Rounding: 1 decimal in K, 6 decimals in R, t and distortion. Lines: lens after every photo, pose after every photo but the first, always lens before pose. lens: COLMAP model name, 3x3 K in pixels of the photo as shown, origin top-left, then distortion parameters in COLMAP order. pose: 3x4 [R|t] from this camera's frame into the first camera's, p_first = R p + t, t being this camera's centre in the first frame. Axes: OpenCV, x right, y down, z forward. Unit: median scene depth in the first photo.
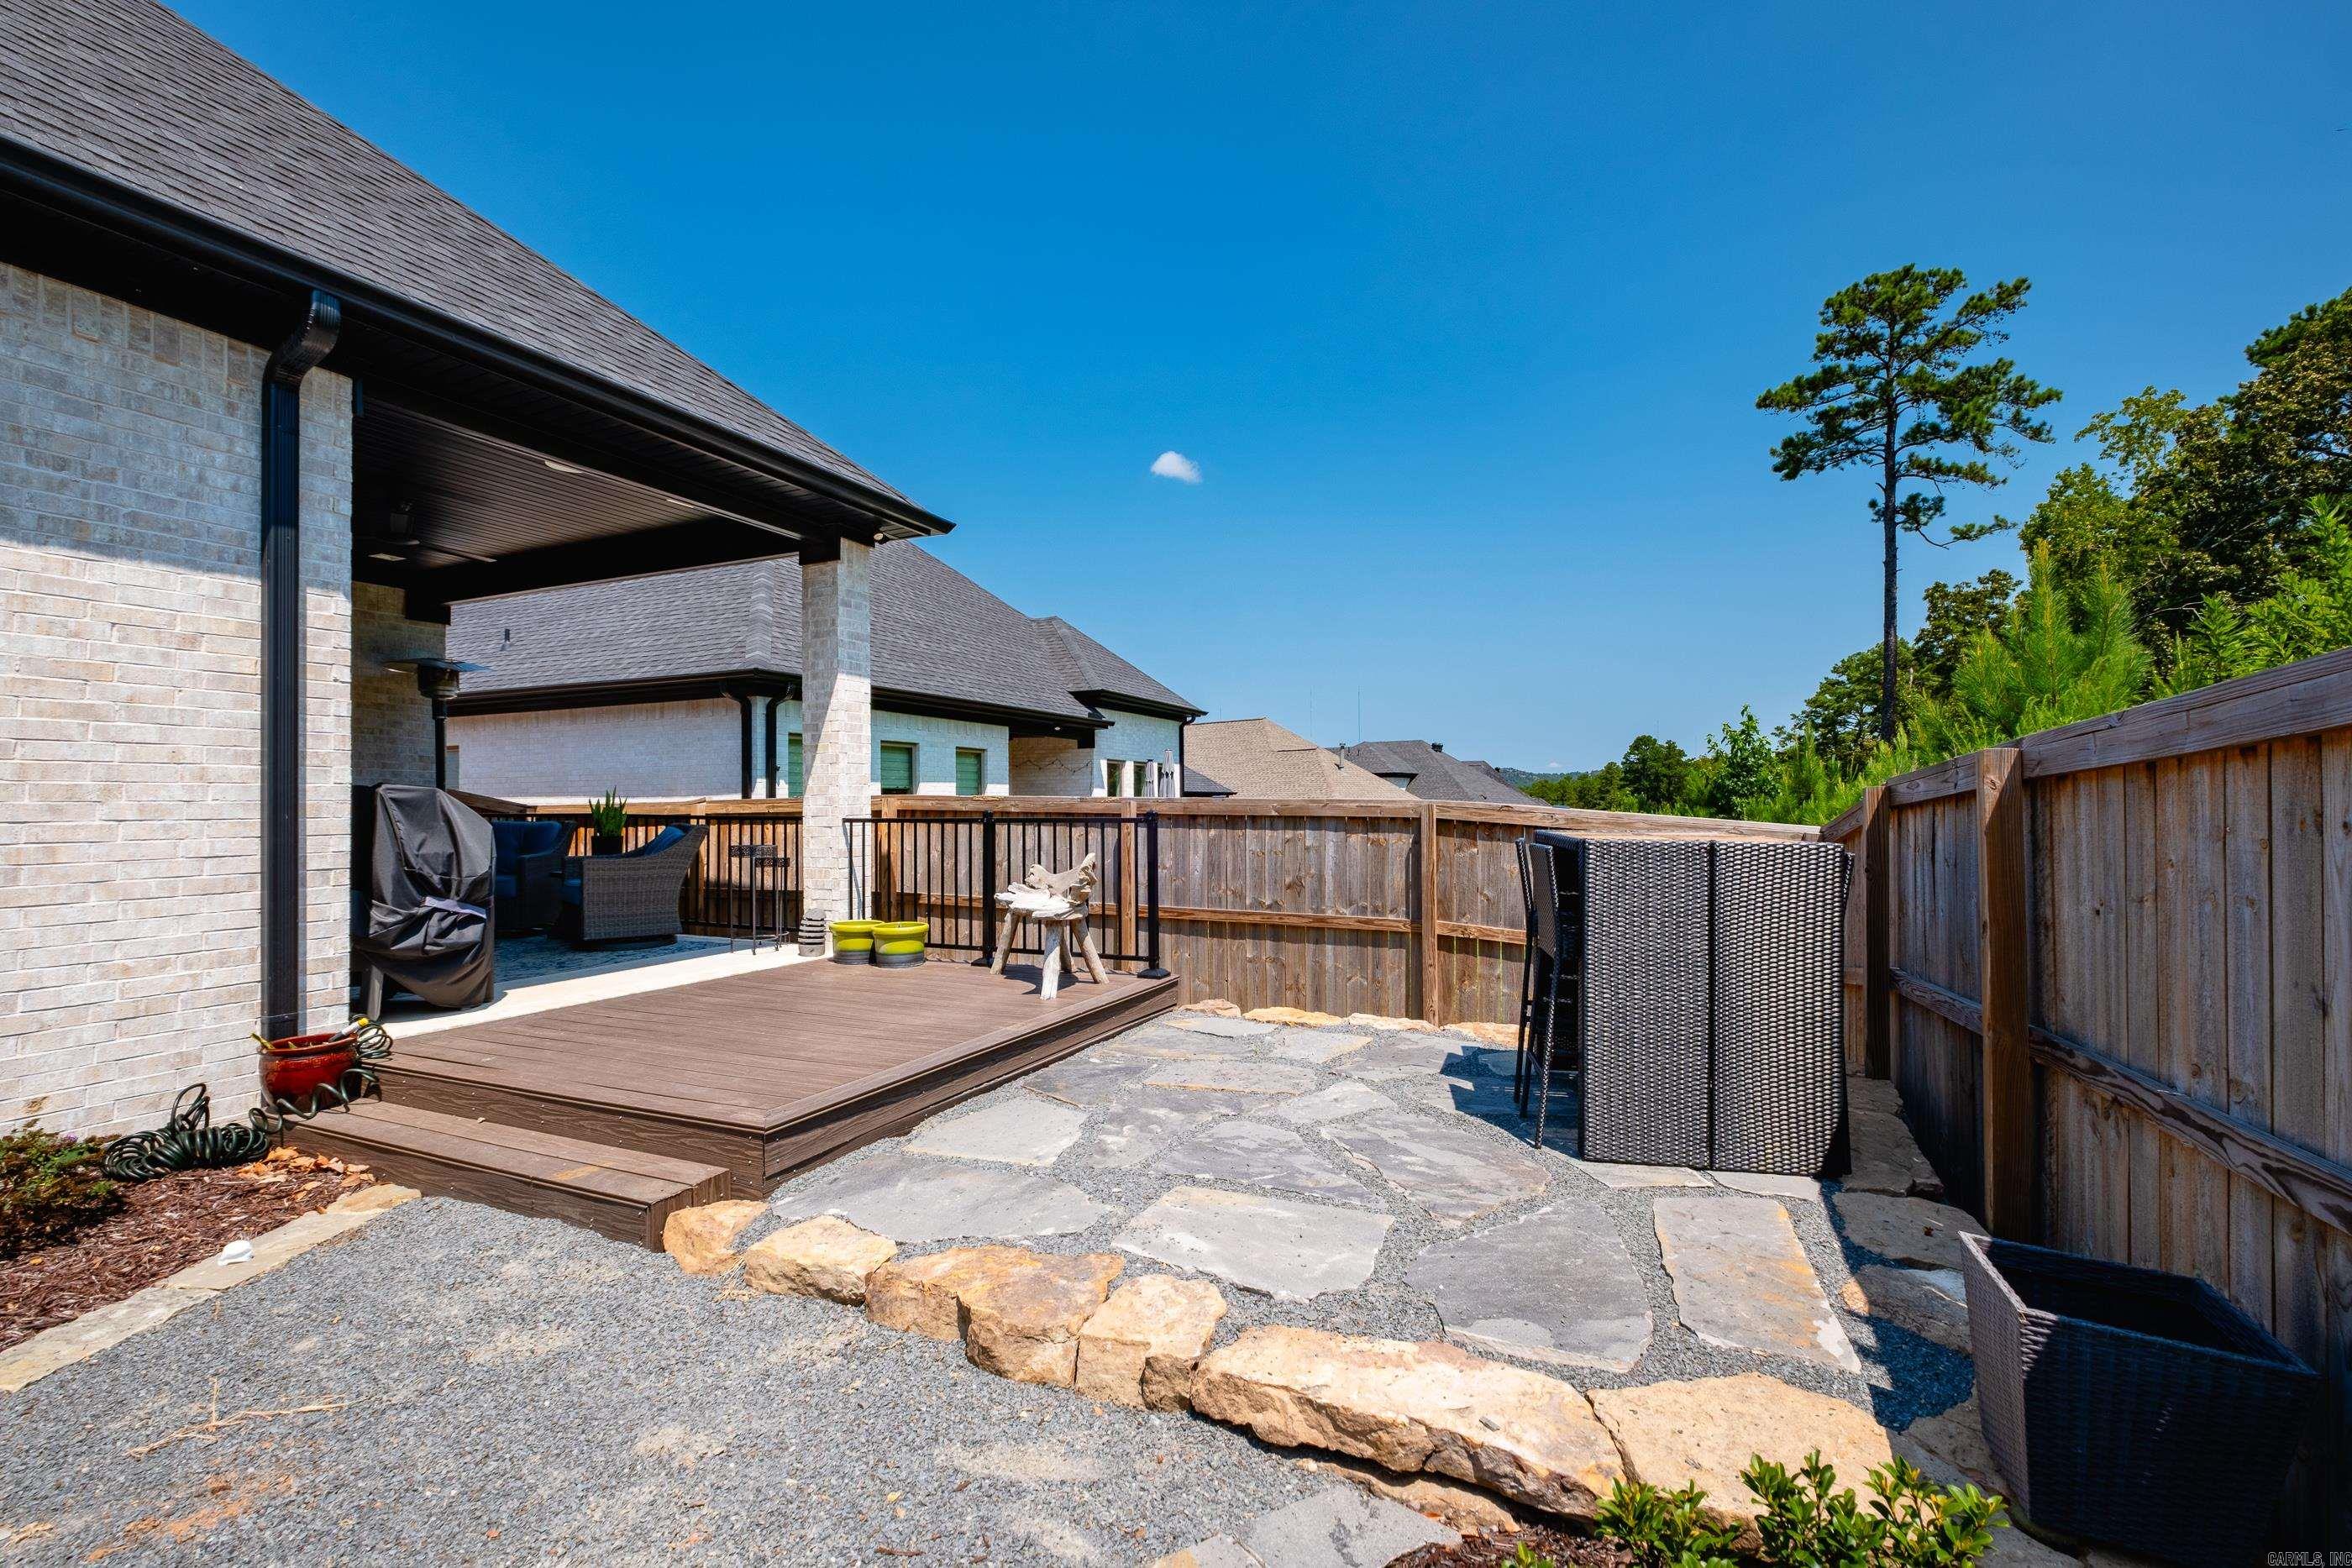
lens RADIAL K [[1009.6, 0, 1182.1], [0, 1009.6, 795.0], [0, 0, 1]] dist [0.008575, -0.005675]
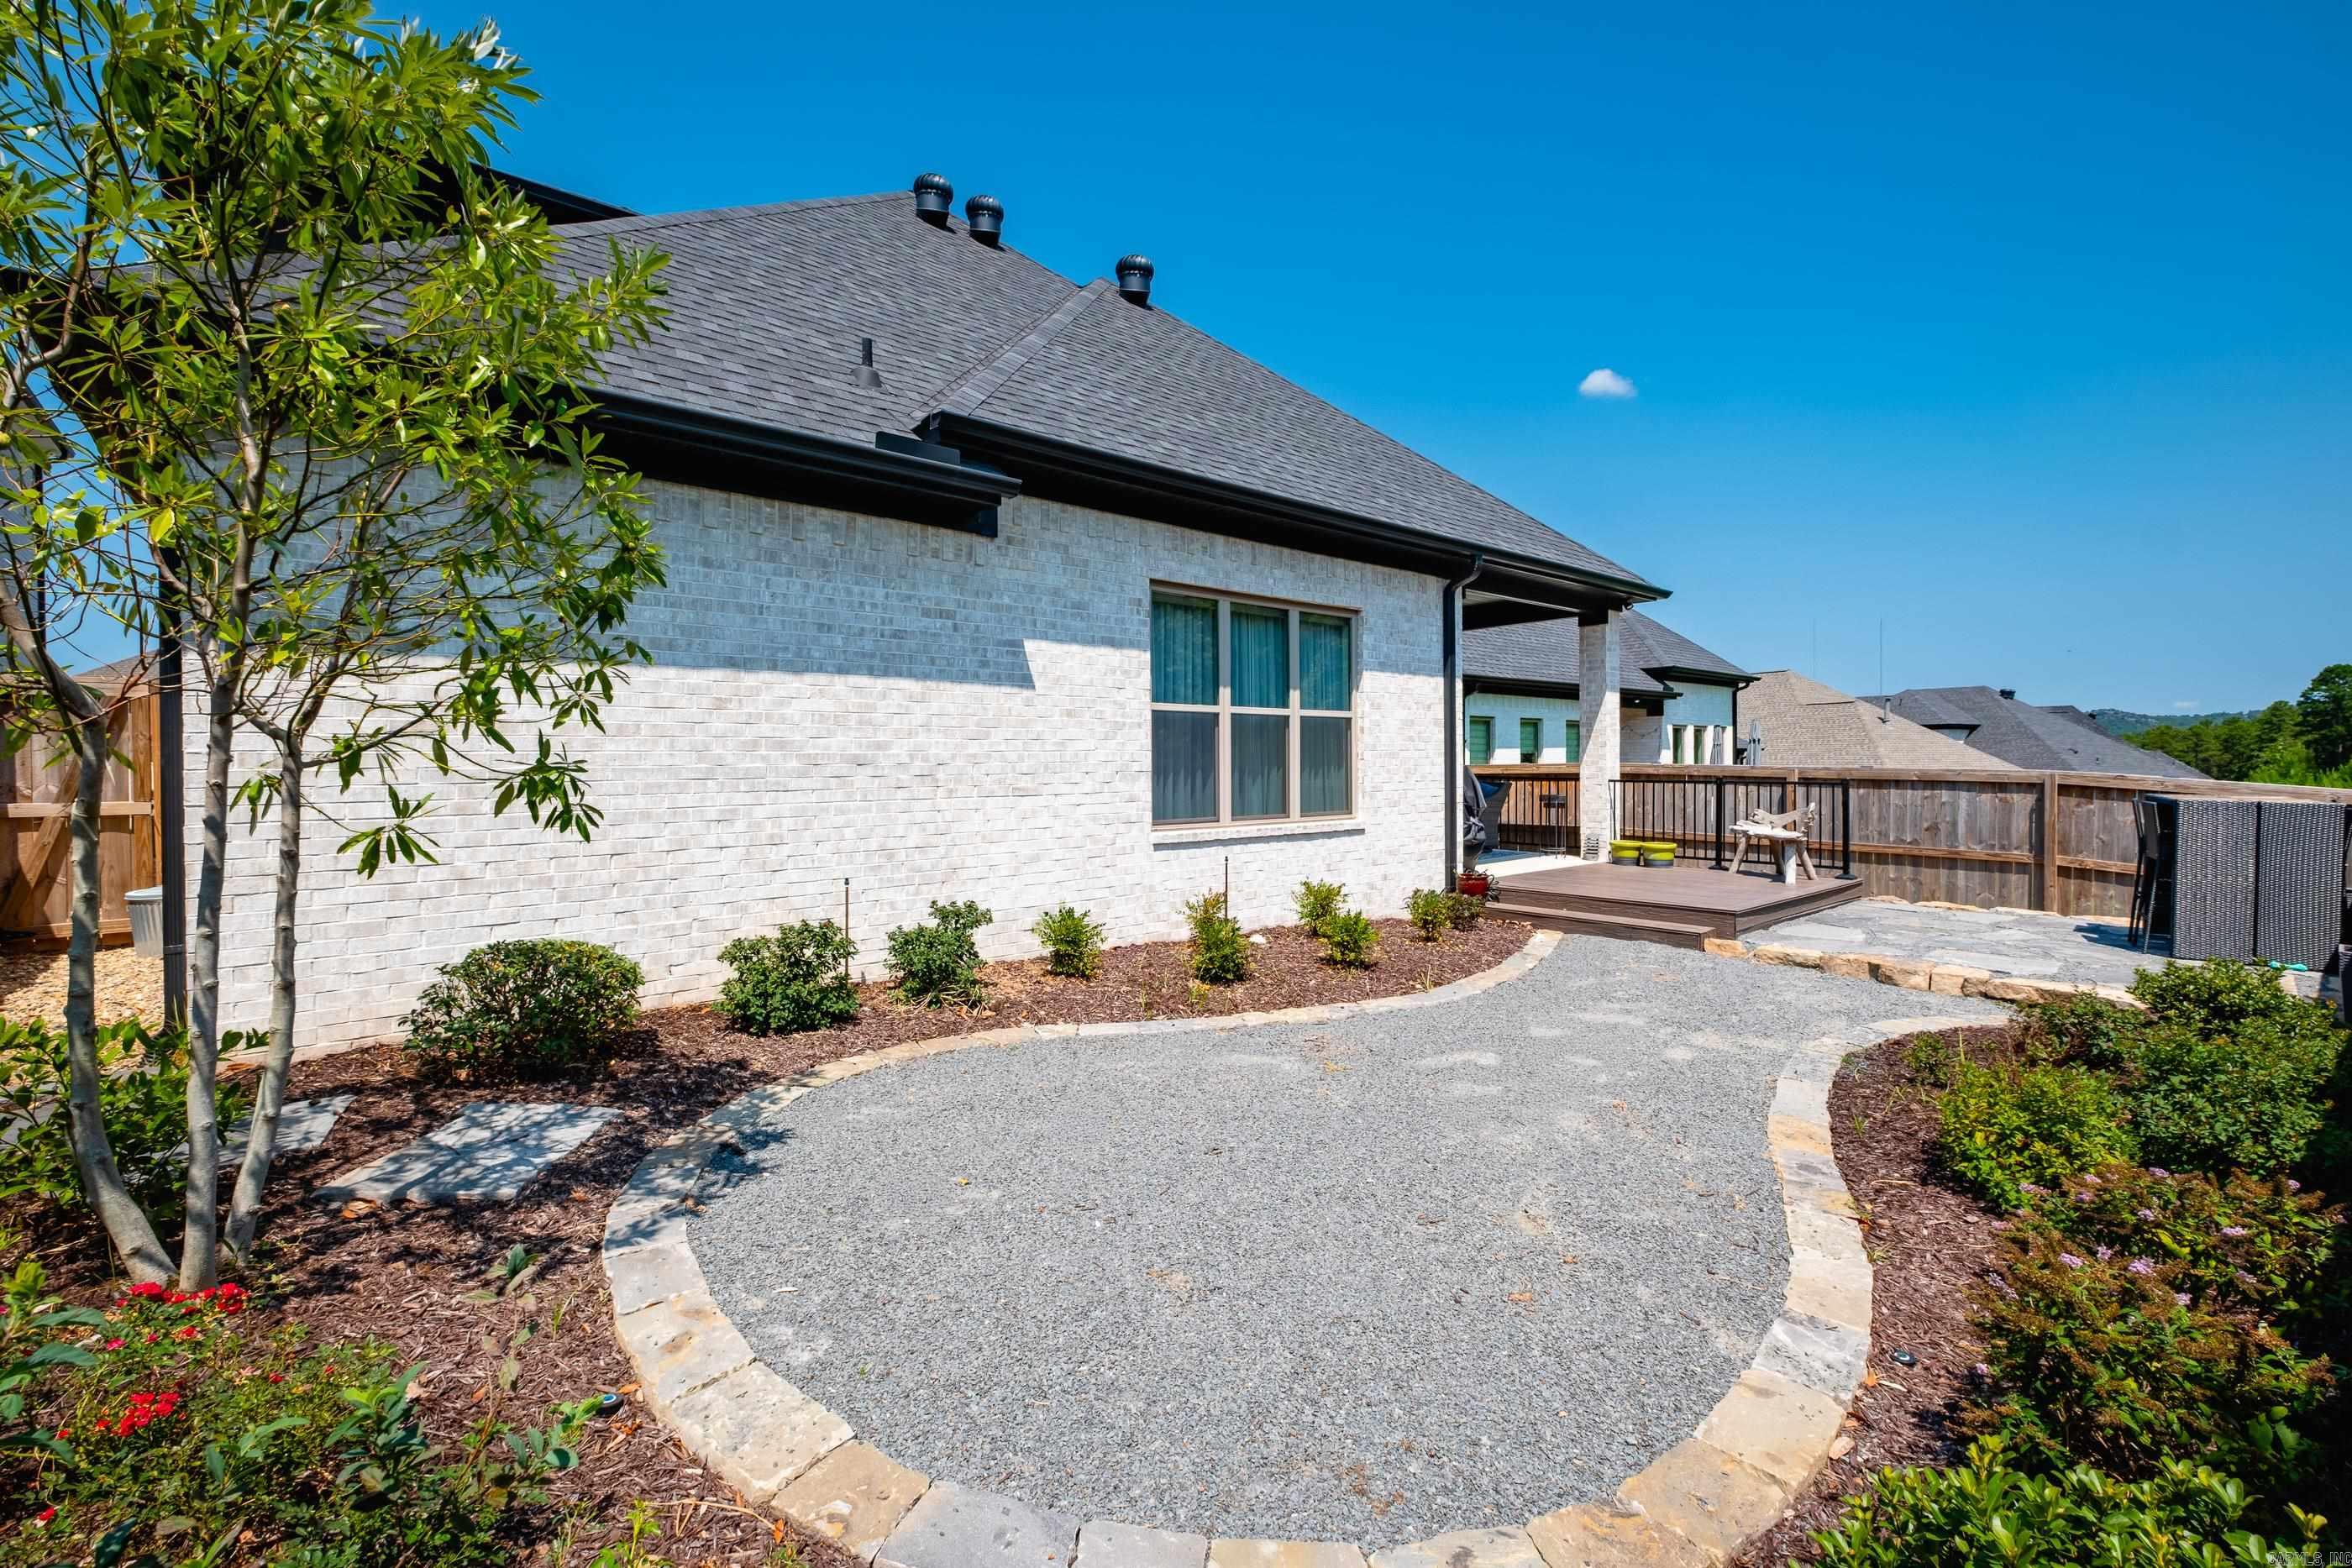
lens RADIAL K [[999.4, 0, 1207.9], [0, 999.4, 774.8], [0, 0, 1]] dist [0.001472, -0.005007]
pose [[0.912485, 0.007957, -0.409032, -0.100529], [0.003351, 0.999632, 0.026923, -0.011789], [0.409096, -0.025938, 0.912123, -0.291229]]
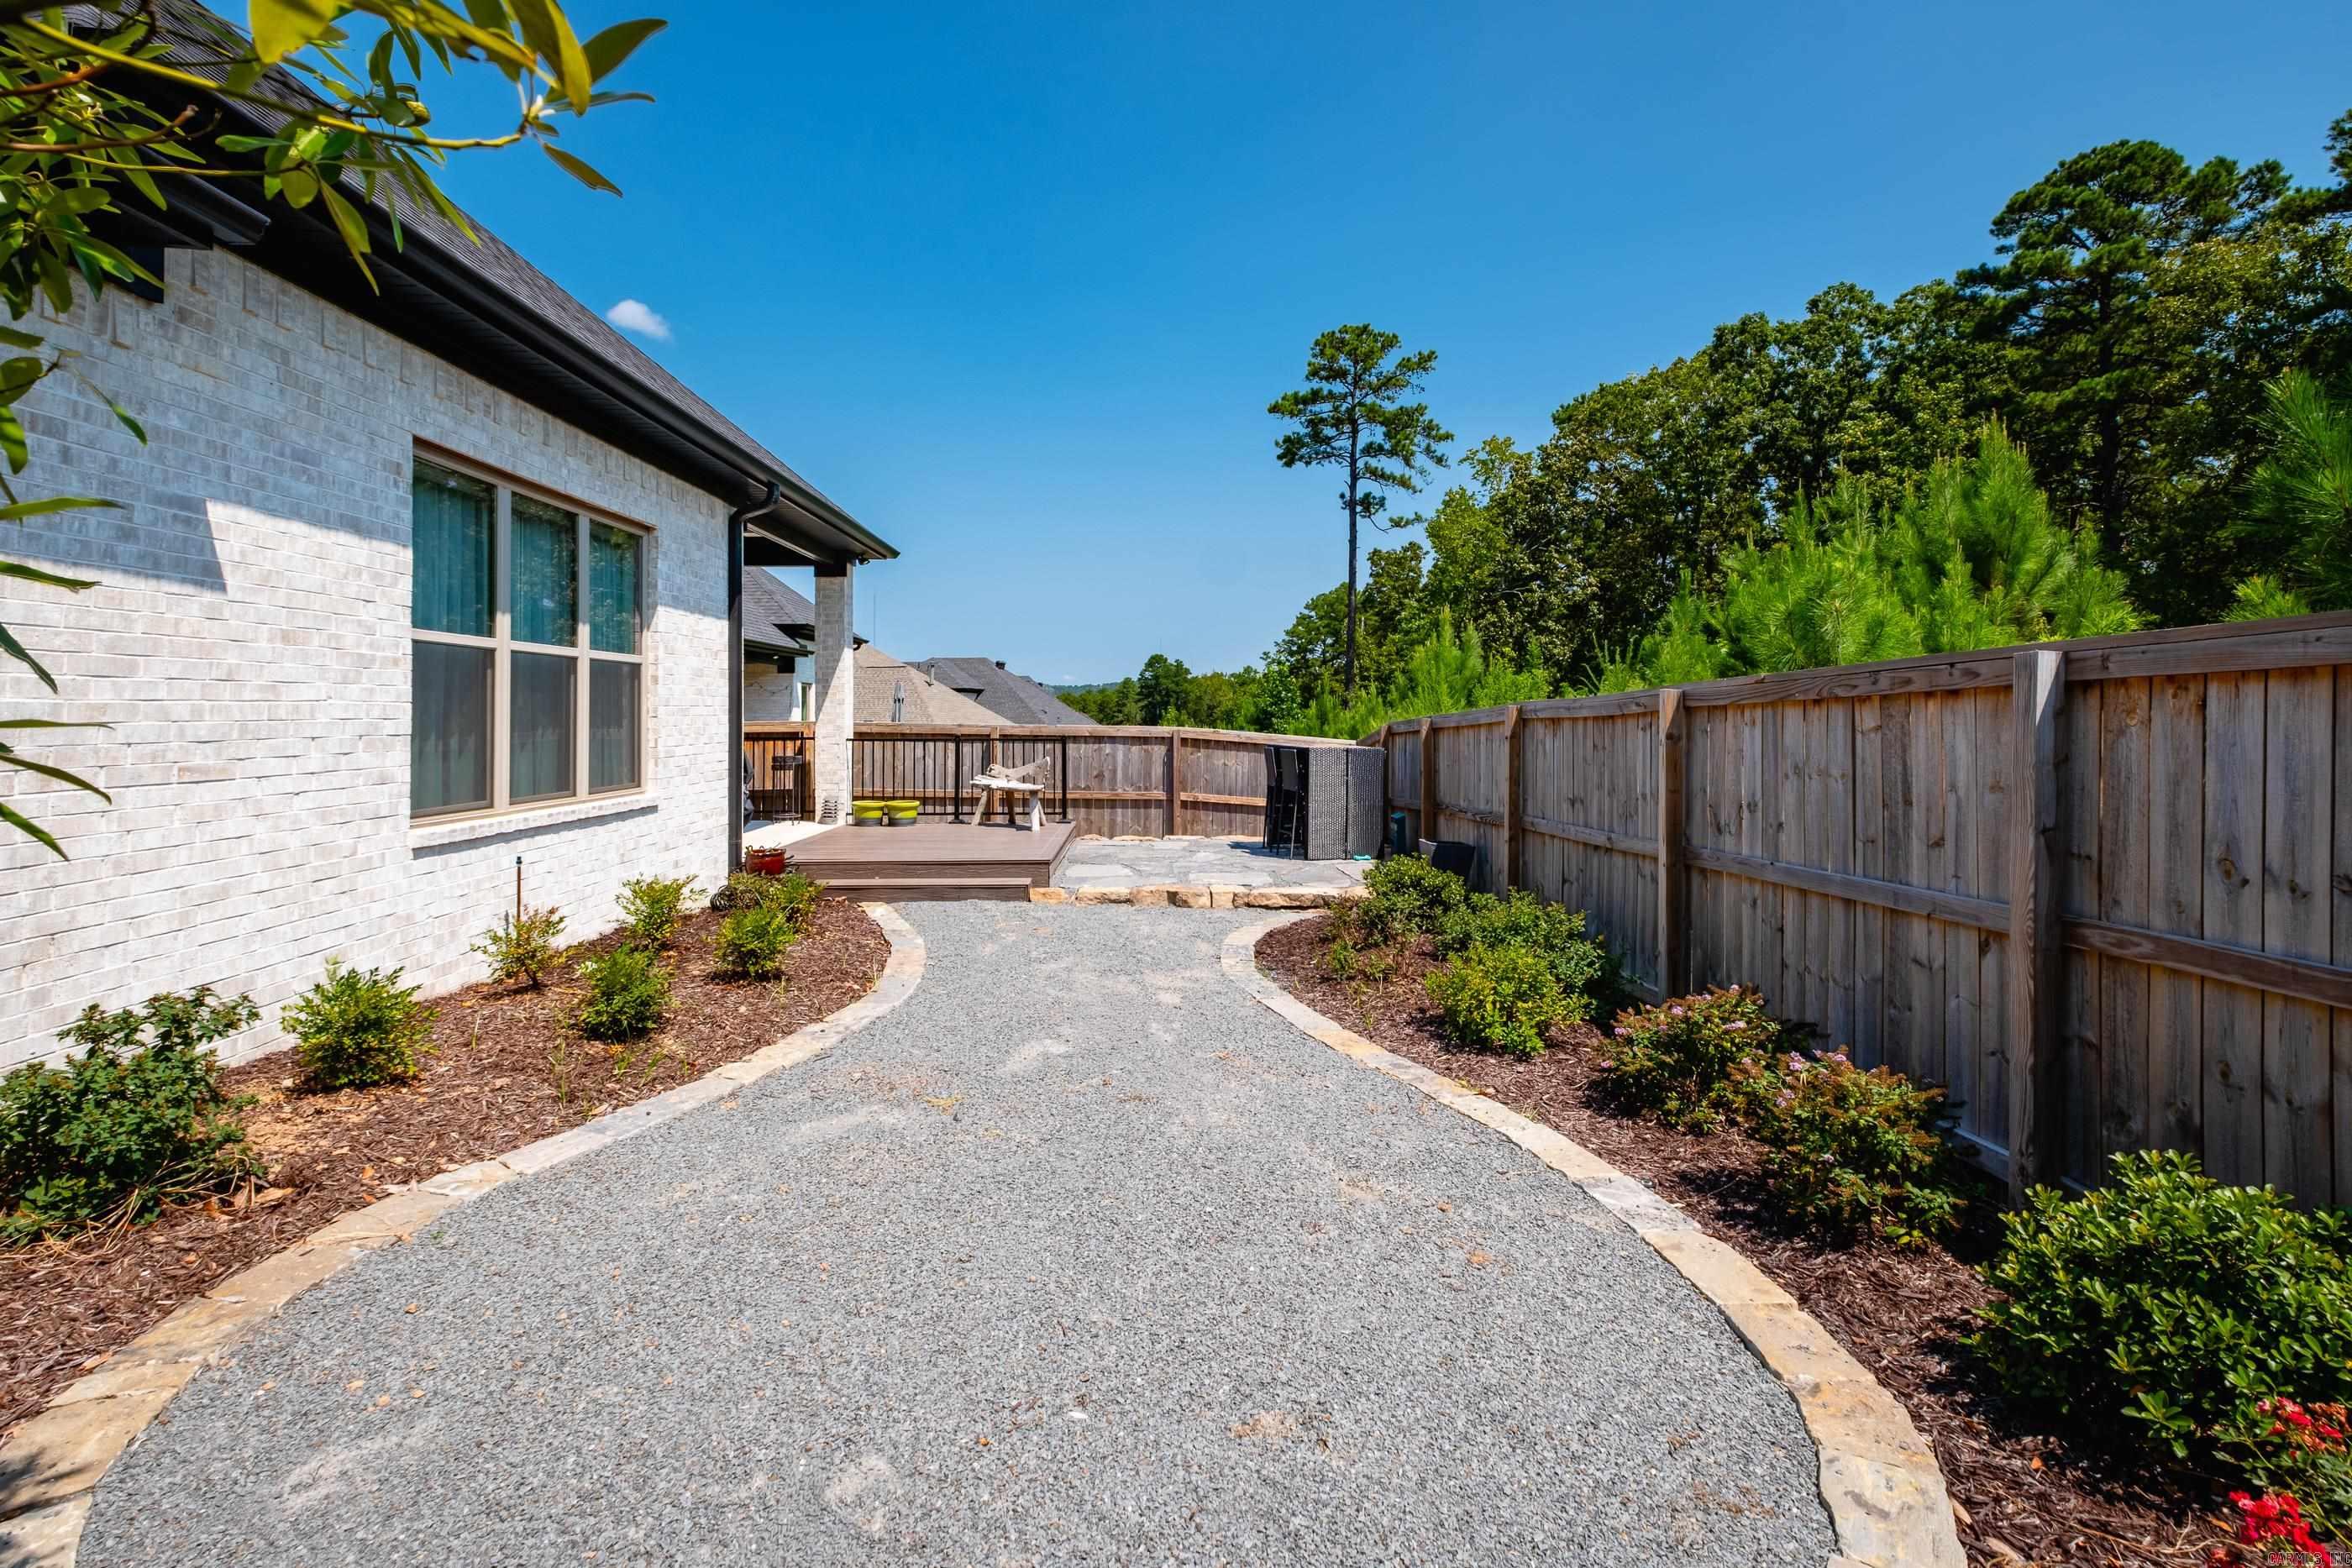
lens RADIAL K [[1021.3, 0, 1177.0], [0, 1021.3, 706.4], [0, 0, 1]] dist [-0.000161, -0.000241]
pose [[0.899912, 0.009579, 0.435965, -0.216232], [-0.009717, 0.999951, -0.001913, -0.011299], [-0.435962, -0.002515, 0.899961, -0.258118]]
